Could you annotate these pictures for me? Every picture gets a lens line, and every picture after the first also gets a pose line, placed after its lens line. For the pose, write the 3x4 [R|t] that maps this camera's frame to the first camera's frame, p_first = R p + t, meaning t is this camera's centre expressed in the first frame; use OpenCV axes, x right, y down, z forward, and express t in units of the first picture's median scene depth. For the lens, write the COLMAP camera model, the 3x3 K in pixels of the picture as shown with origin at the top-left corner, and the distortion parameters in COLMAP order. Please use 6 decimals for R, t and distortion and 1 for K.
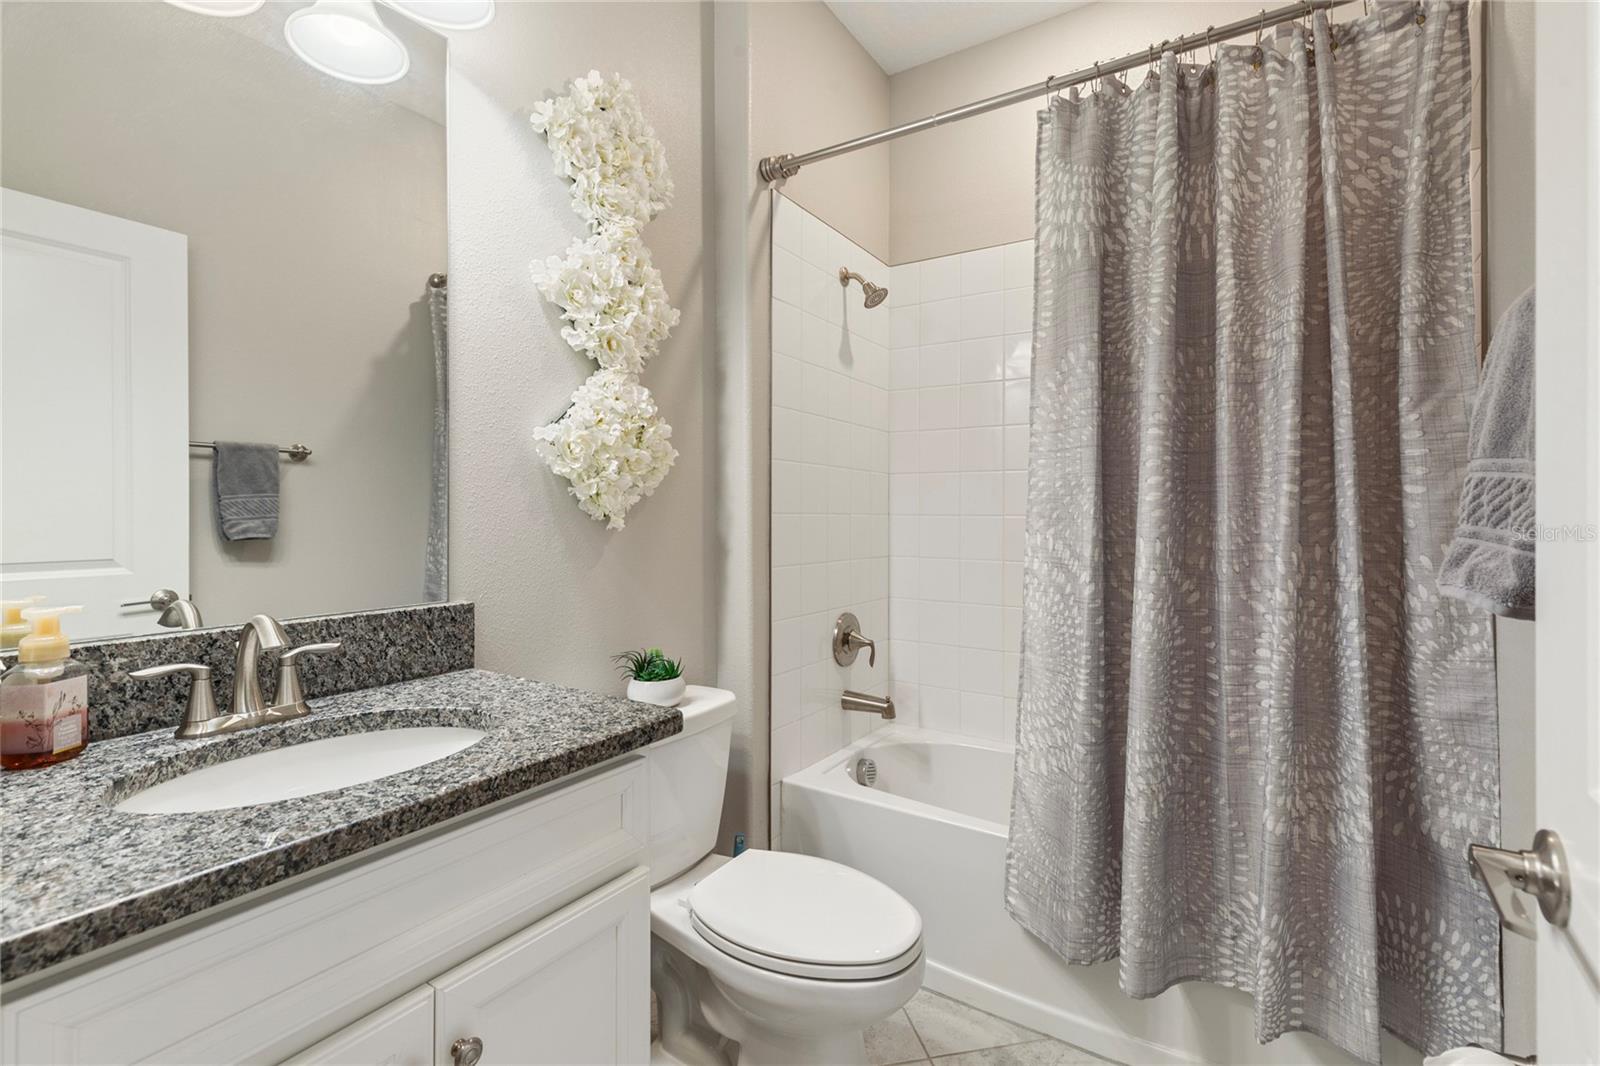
lens RADIAL K [[745.5, 0, 799.3], [0, 745.5, 513.3], [0, 0, 1]] dist [-0.001010, -0.000326]
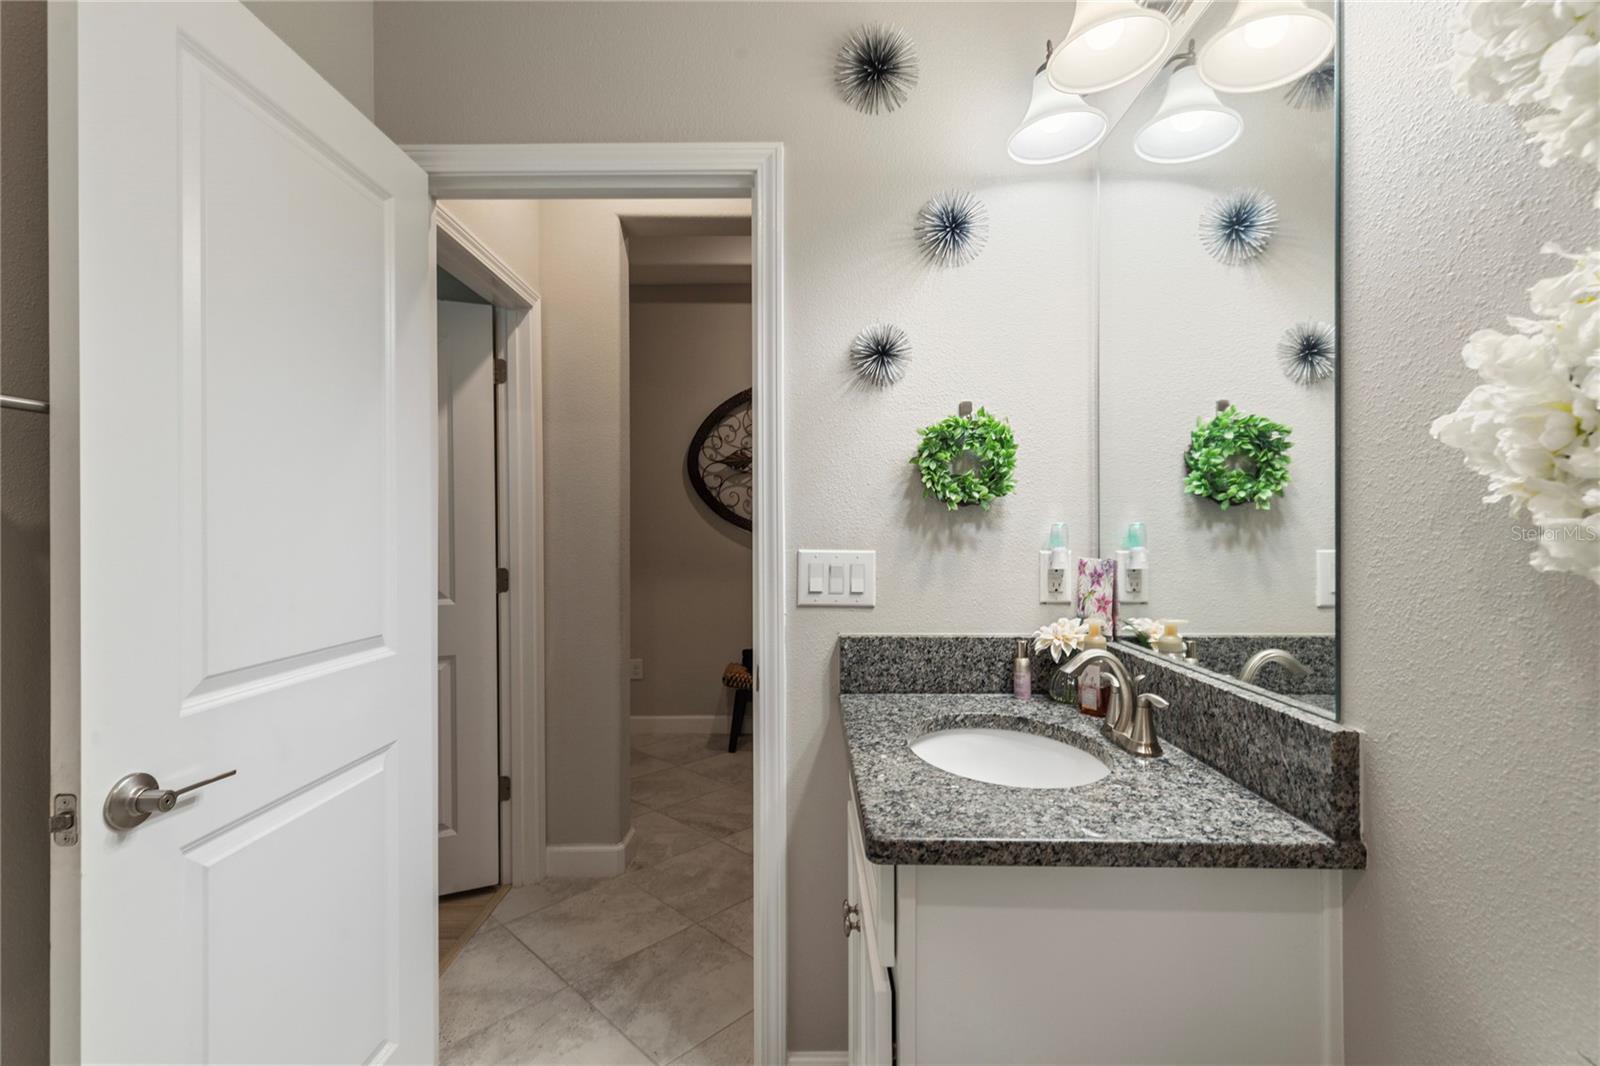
lens RADIAL K [[709.1, 0, 800.0], [0, 709.1, 533.0], [0, 0, 1]] dist [0.000919, 0.000020]
pose [[-0.840686, 0.002552, -0.541517, 0.284803], [0.000883, 0.999994, 0.003341, -0.052481], [0.541522, 0.002331, -0.840683, 1.468263]]
